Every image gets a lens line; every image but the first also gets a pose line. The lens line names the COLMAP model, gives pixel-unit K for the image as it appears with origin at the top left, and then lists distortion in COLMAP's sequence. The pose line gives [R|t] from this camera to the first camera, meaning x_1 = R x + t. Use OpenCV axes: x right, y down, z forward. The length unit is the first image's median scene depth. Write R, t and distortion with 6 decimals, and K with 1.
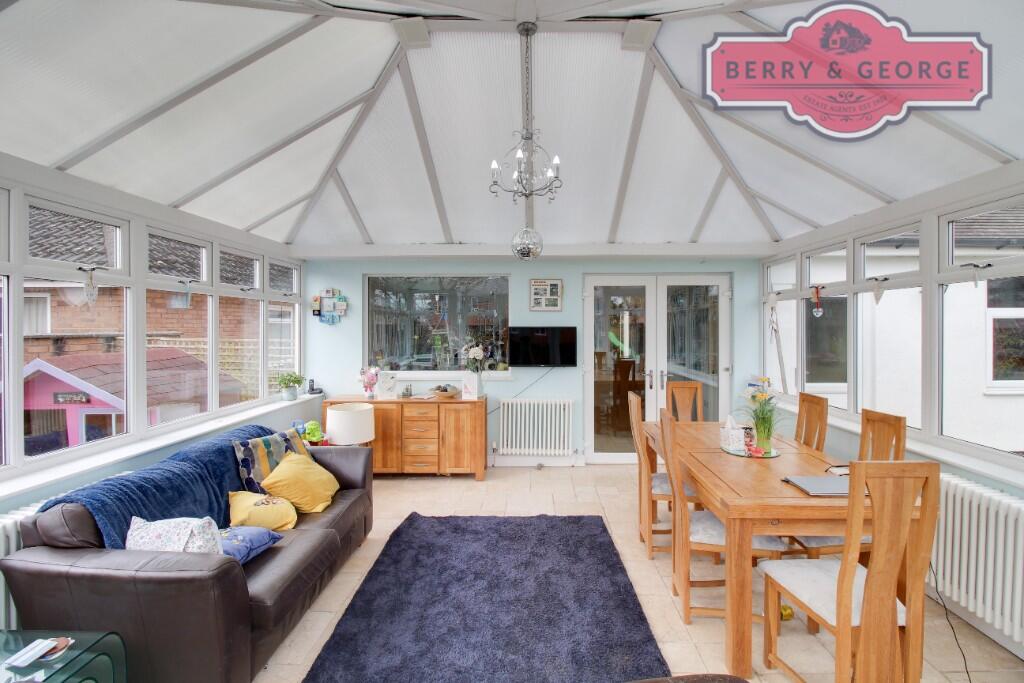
lens RADIAL K [[481.1, 0, 519.3], [0, 481.1, 335.5], [0, 0, 1]] dist [-0.004467, -0.002677]
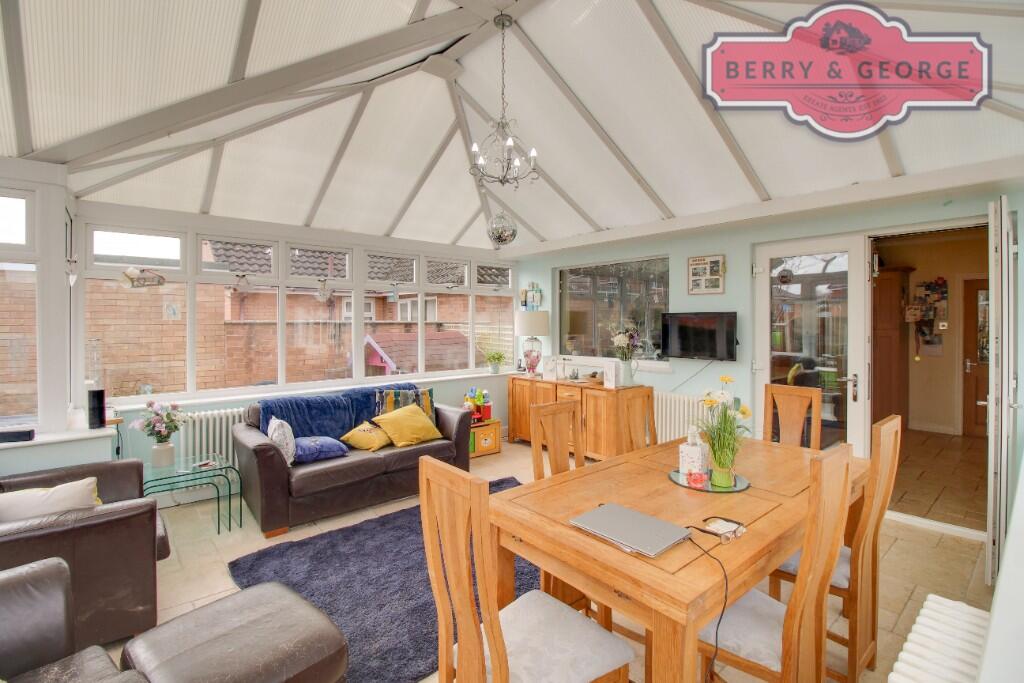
lens RADIAL K [[481.1, 0, 516.6], [0, 481.1, 332.7], [0, 0, 1]] dist [-0.004467, -0.002677]
pose [[0.661270, 0.017208, -0.749950, 0.472560], [-0.012520, 0.999851, 0.011902, 0.011378], [0.750043, 0.001519, 0.661387, 0.194191]]
